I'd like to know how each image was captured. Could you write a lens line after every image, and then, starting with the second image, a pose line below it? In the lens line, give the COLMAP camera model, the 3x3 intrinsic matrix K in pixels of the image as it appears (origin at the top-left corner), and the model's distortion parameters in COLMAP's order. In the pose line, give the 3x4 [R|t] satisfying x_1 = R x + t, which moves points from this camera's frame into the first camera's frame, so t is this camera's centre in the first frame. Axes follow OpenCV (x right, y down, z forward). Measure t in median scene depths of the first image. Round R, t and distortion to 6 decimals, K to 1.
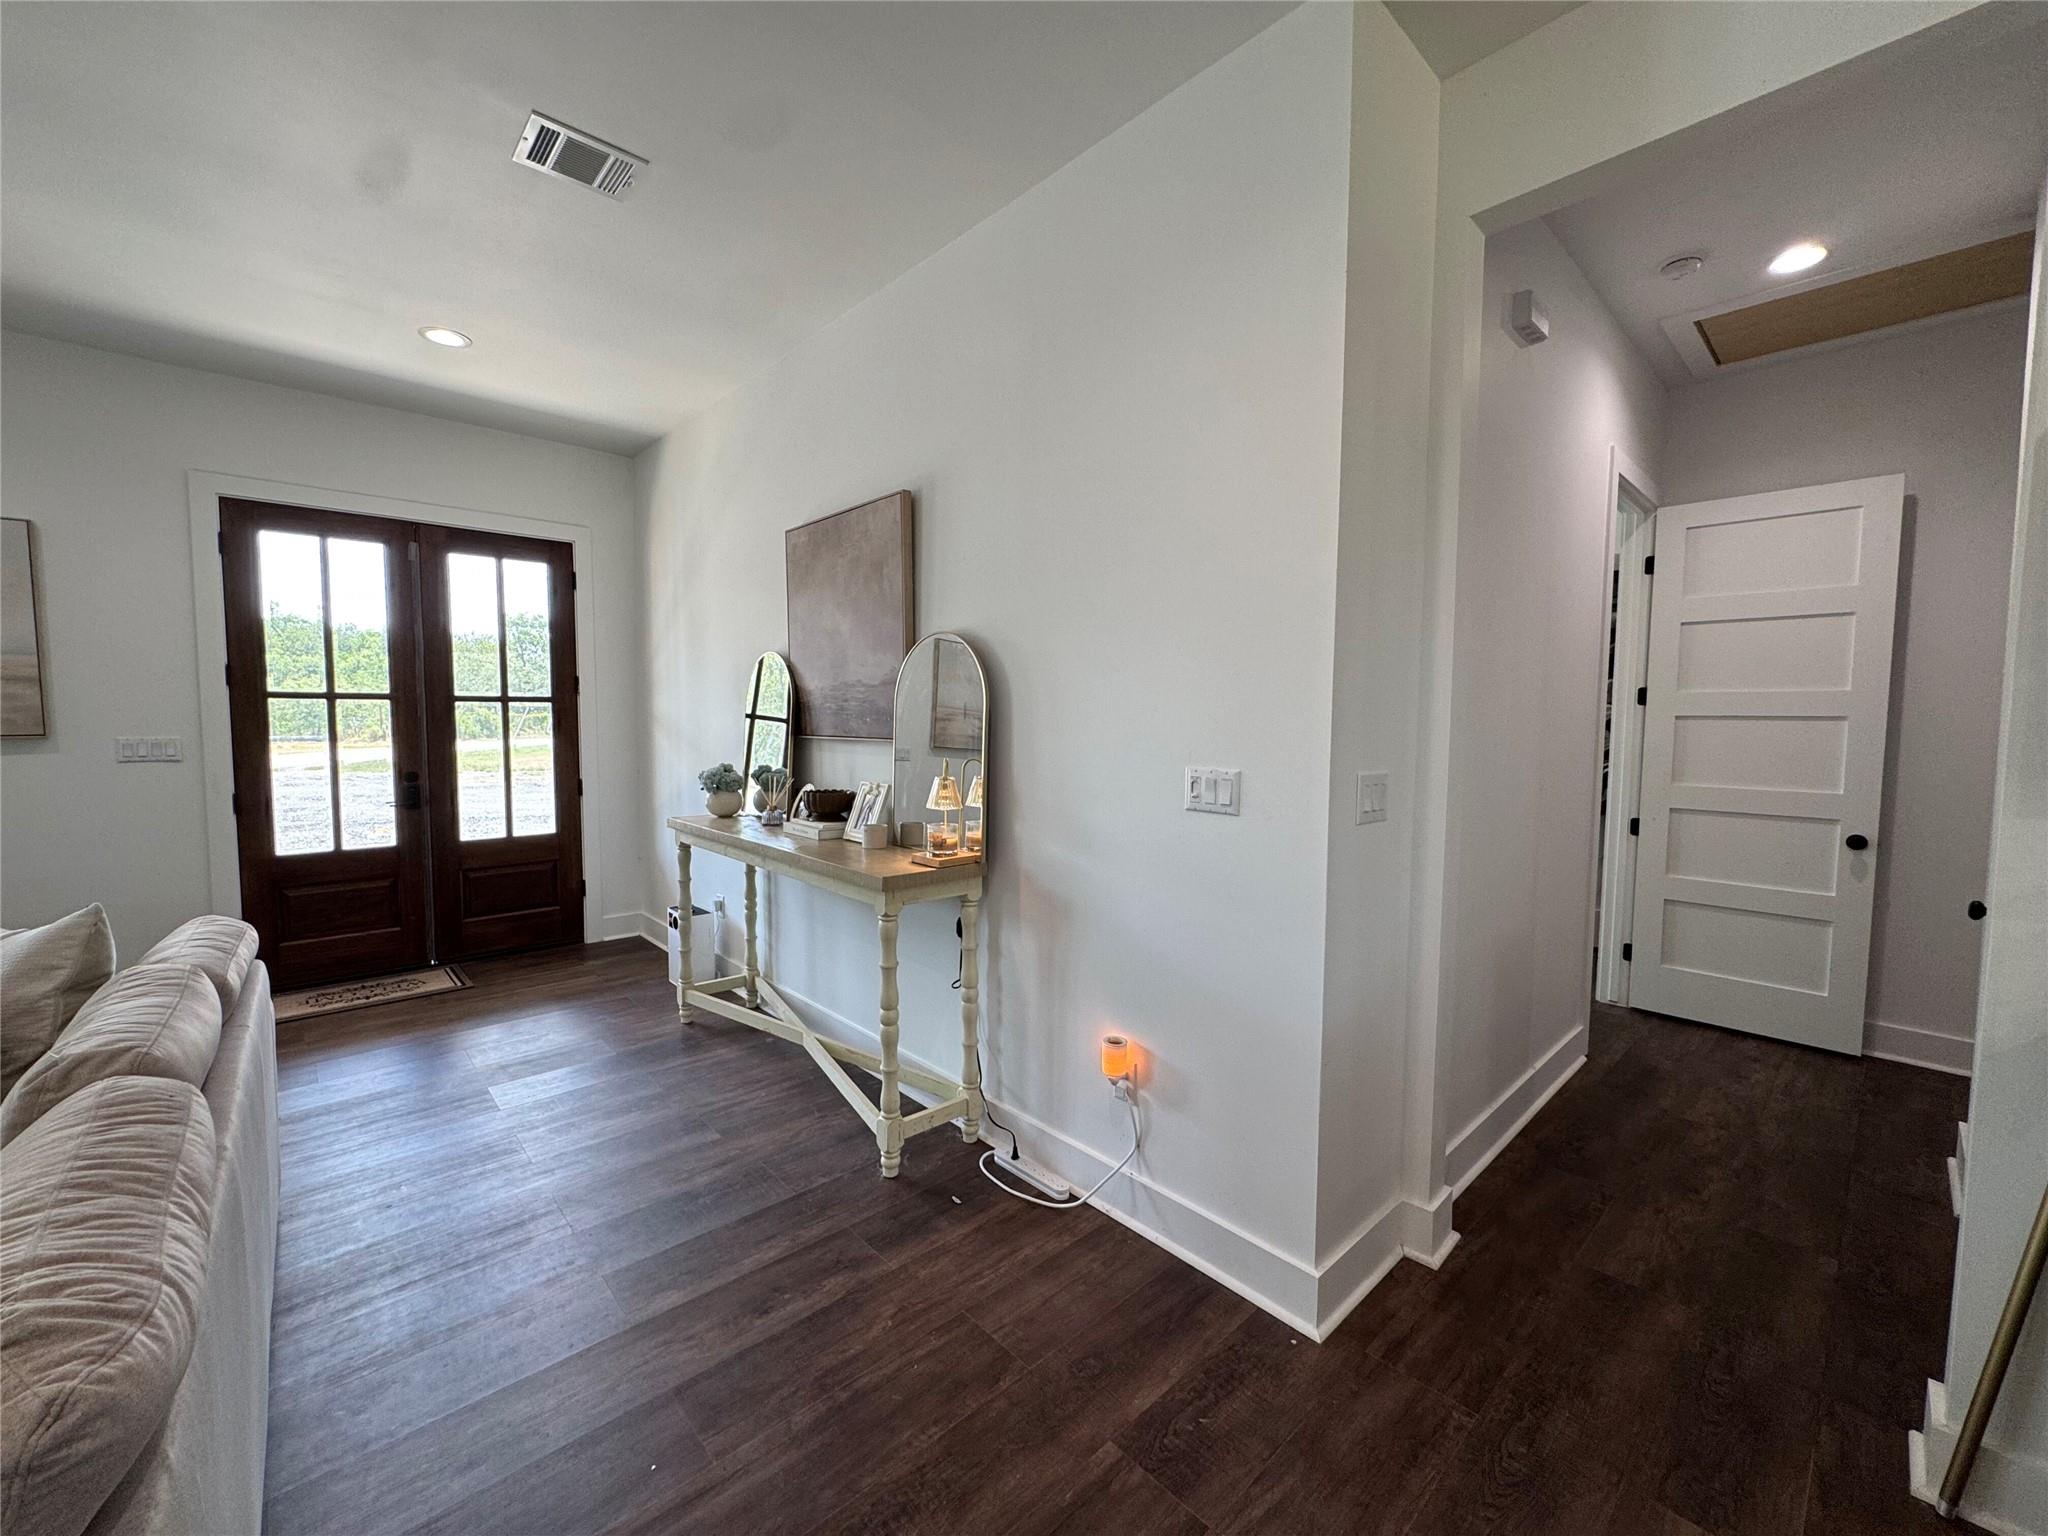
lens RADIAL K [[818.6, 0, 1027.8], [0, 818.6, 763.3], [0, 0, 1]] dist [-0.002940, 0.000491]
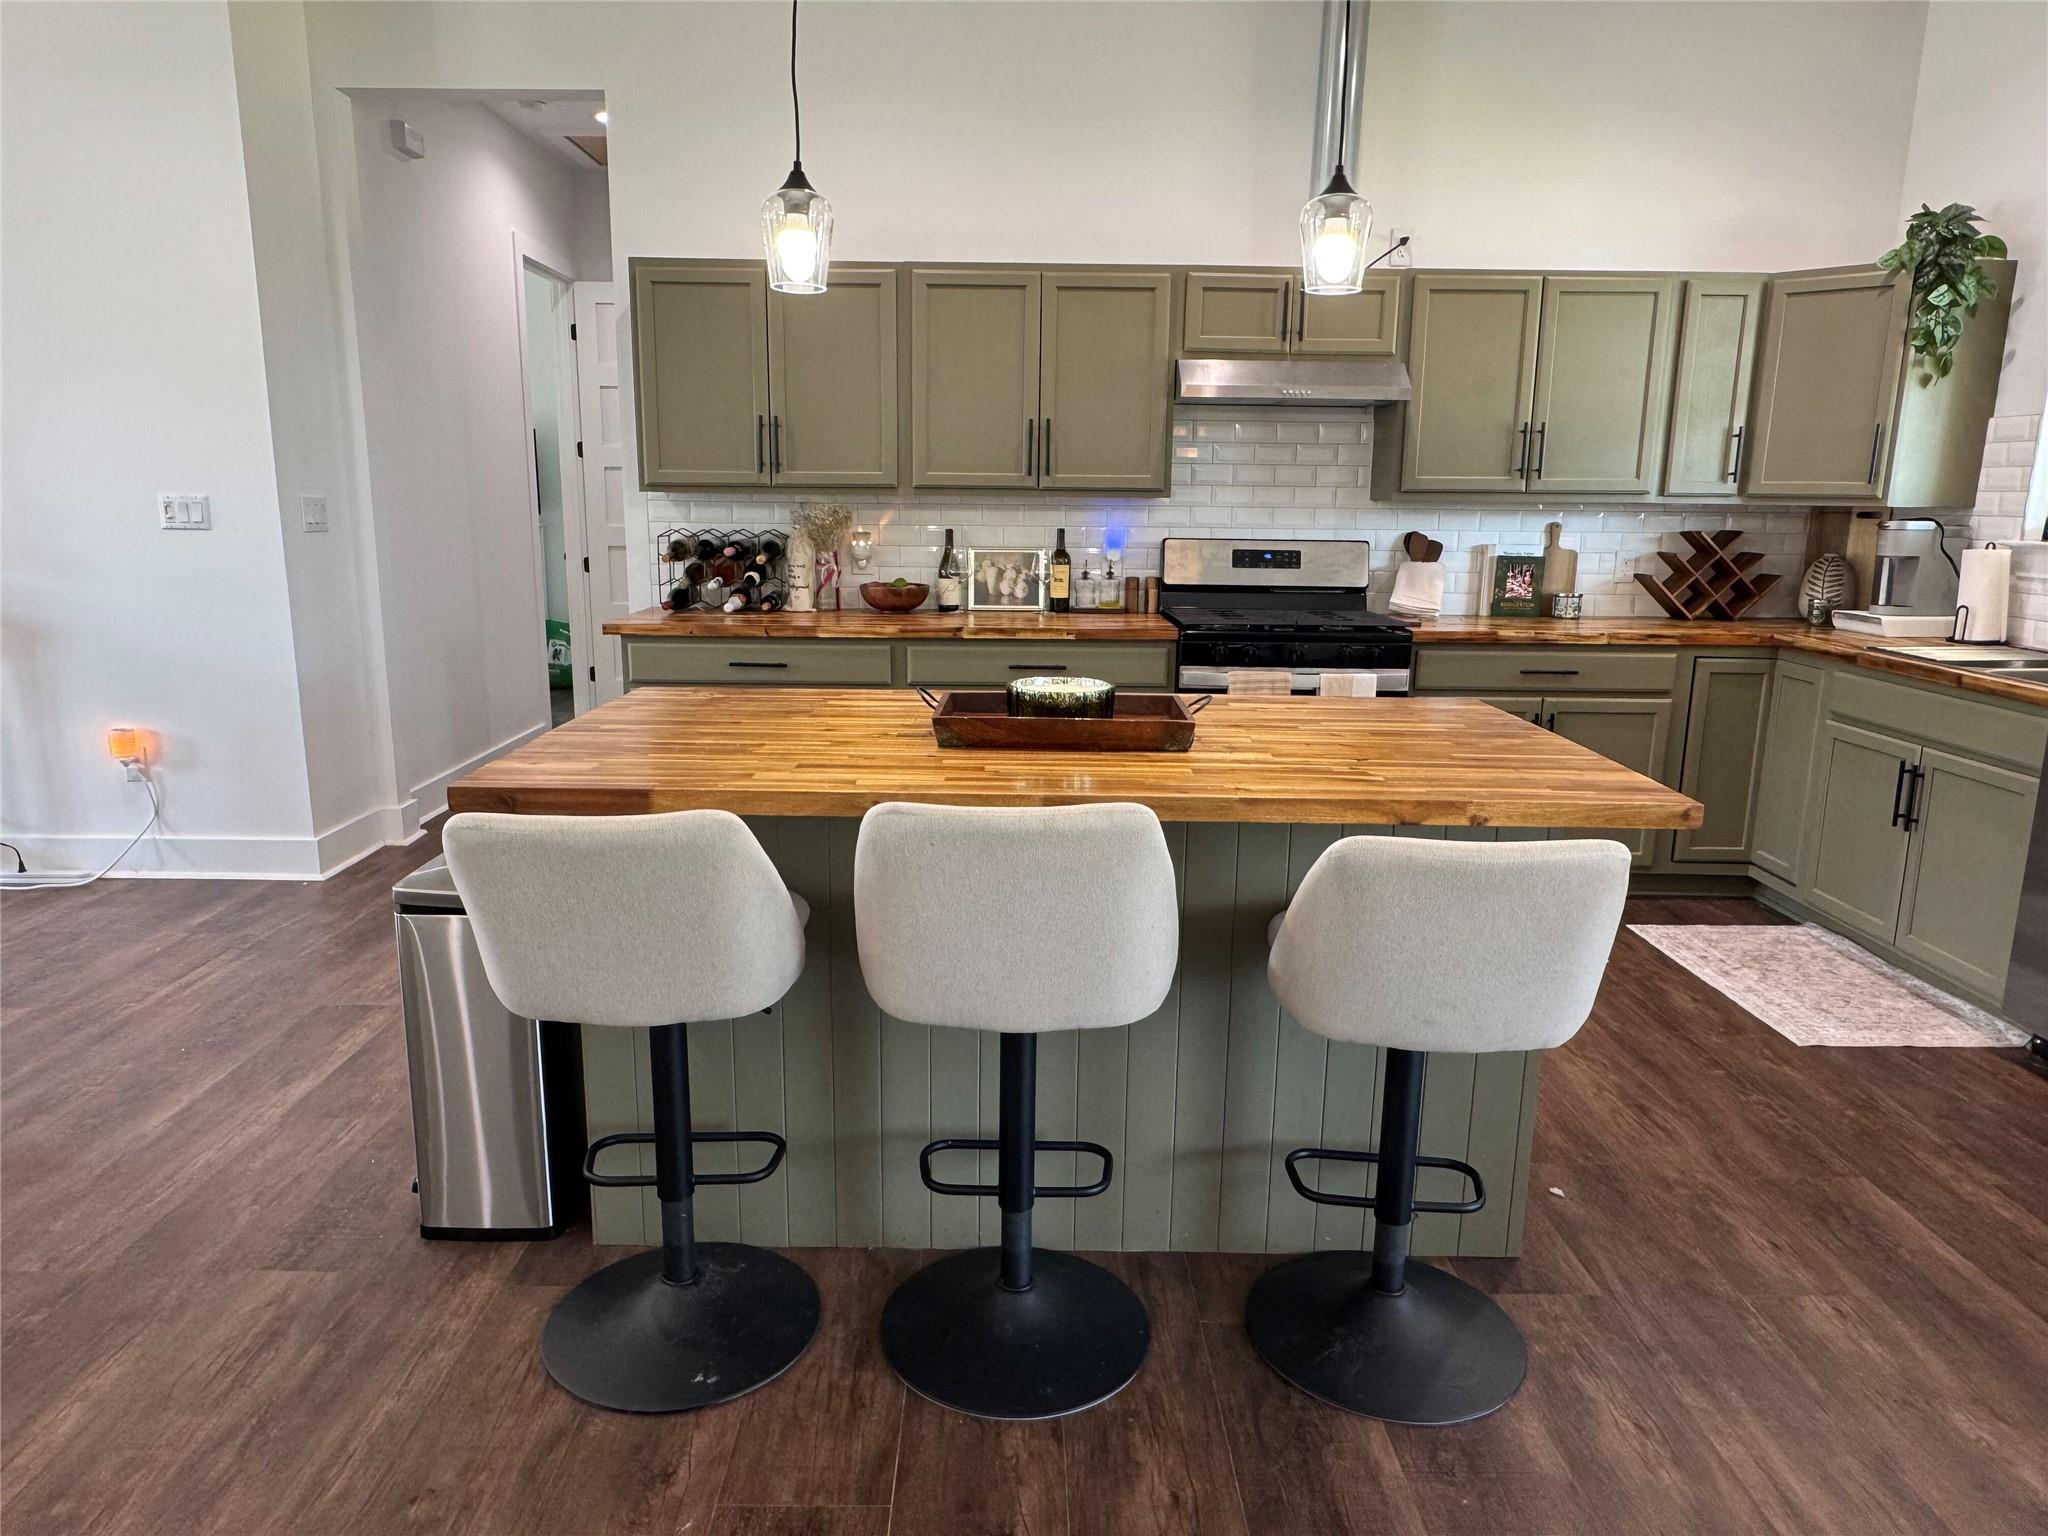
lens RADIAL K [[1315.7, 0, 1032.2], [0, 1315.7, 774.8], [0, 0, 1]] dist [-0.001046, -0.004022]
pose [[0.674616, -0.154039, 0.721918, -0.275361], [0.038631, 0.984012, 0.173864, 0.084249], [-0.737157, -0.089403, 0.669781, -0.897279]]
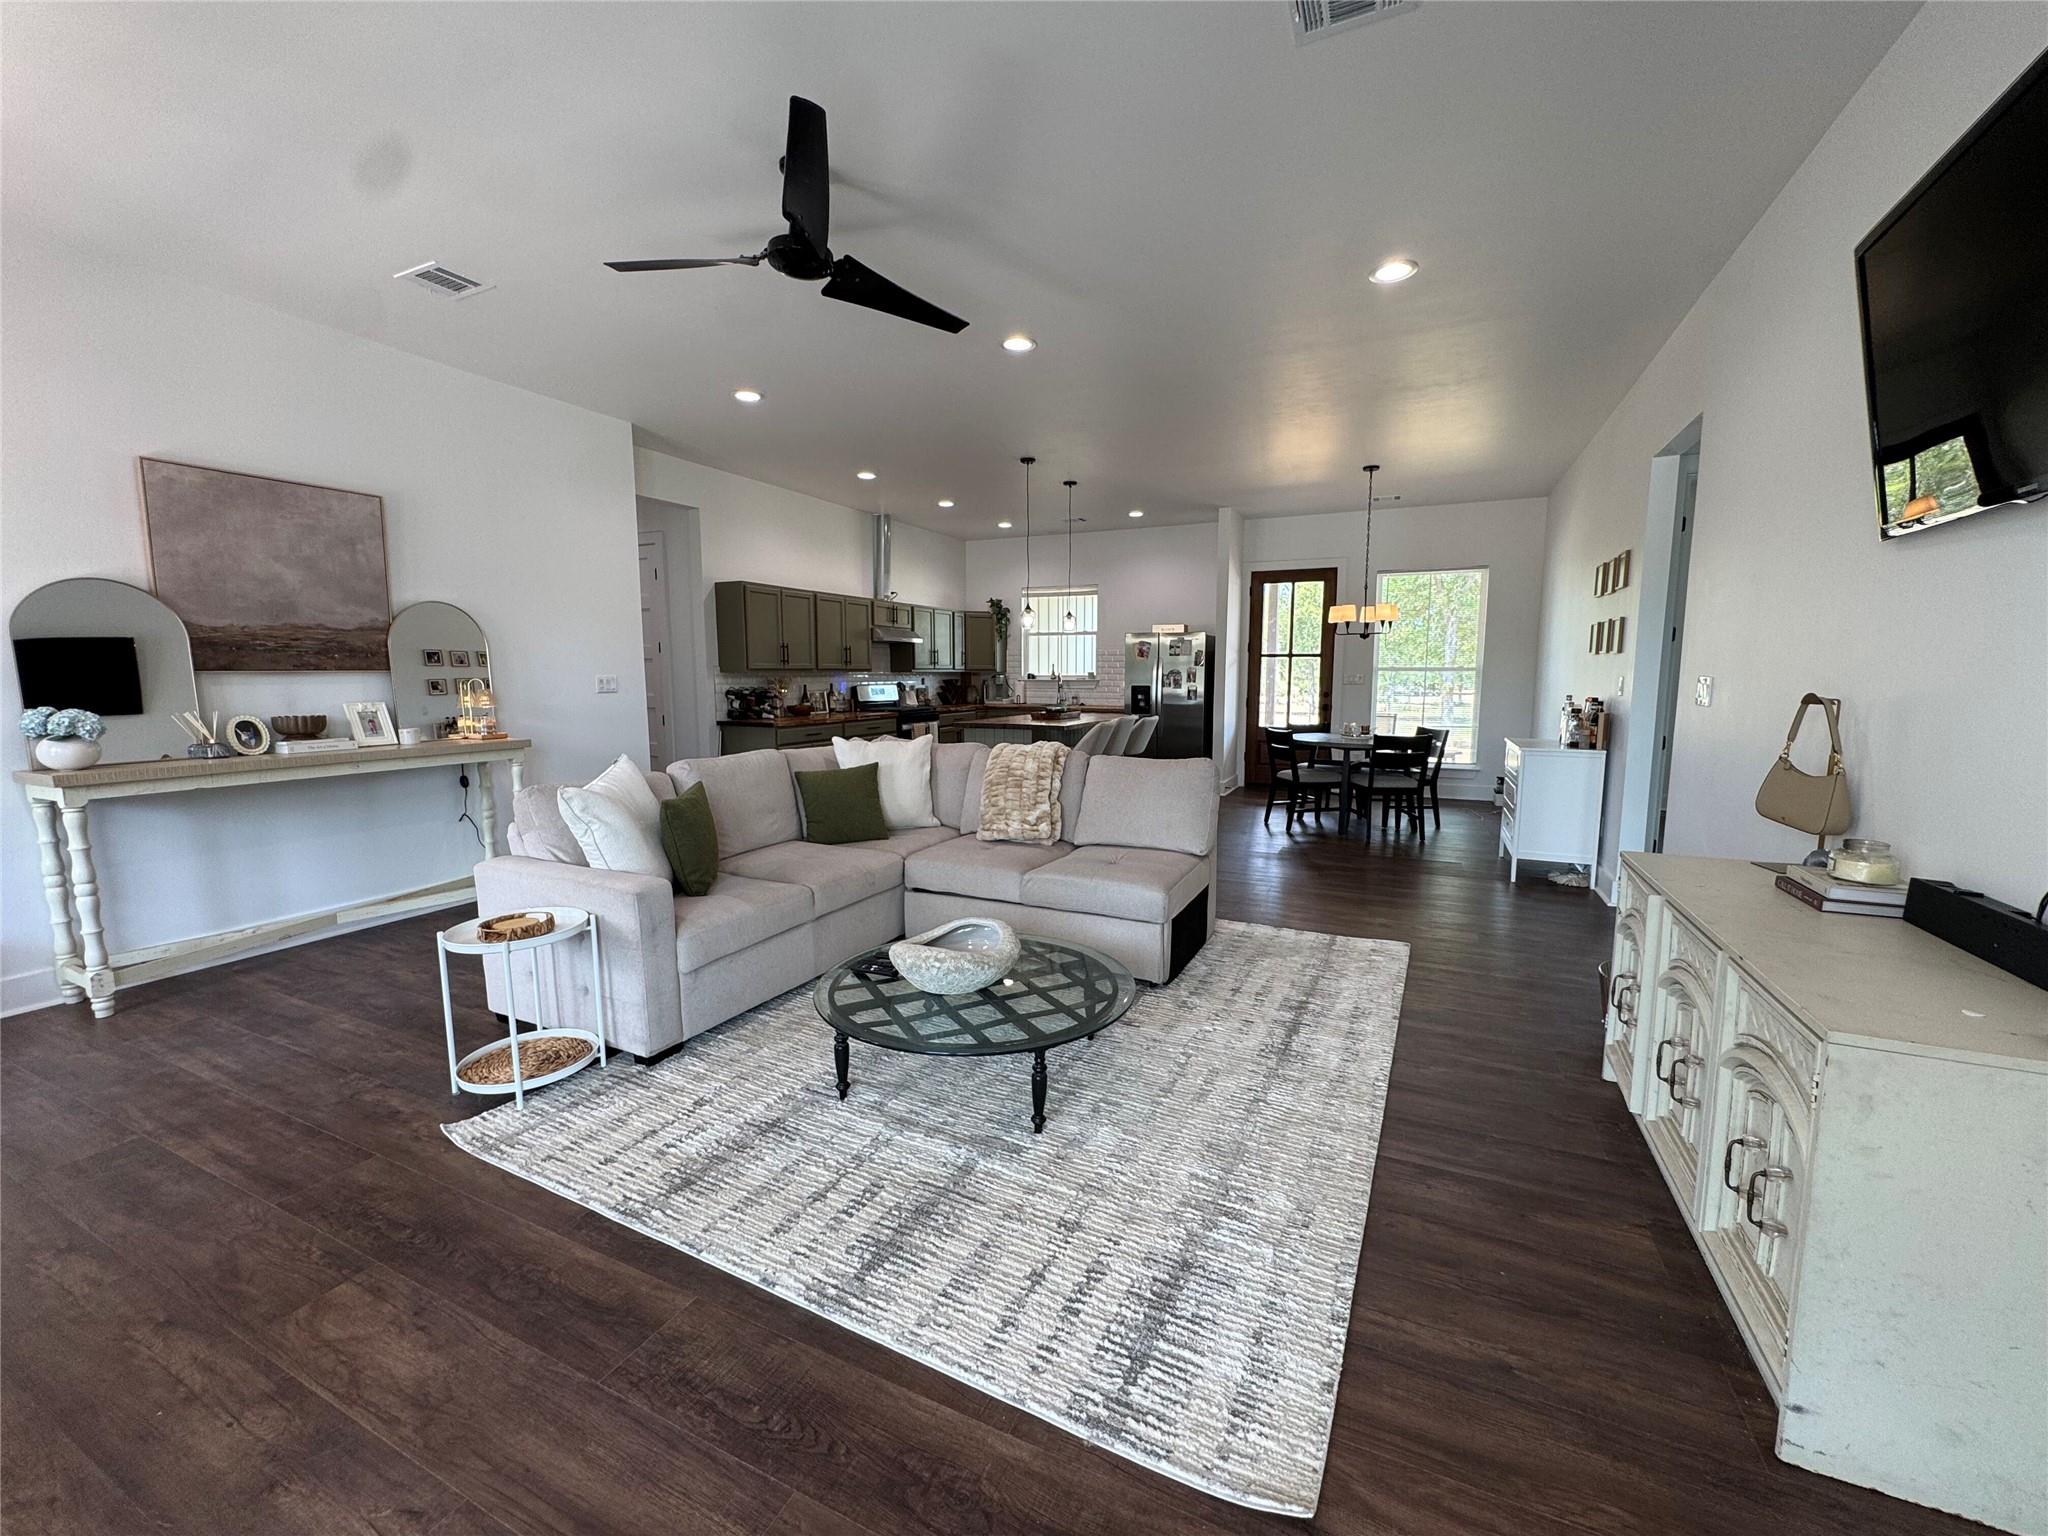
lens RADIAL K [[818.6, 0, 1021.0], [0, 818.6, 772.3], [0, 0, 1]] dist [-0.002940, 0.000491]
pose [[-0.363541, -0.116238, 0.924298, -1.740903], [0.060131, 0.987188, 0.147797, 0.002108], [-0.929636, 0.109309, -0.351894, 0.454099]]
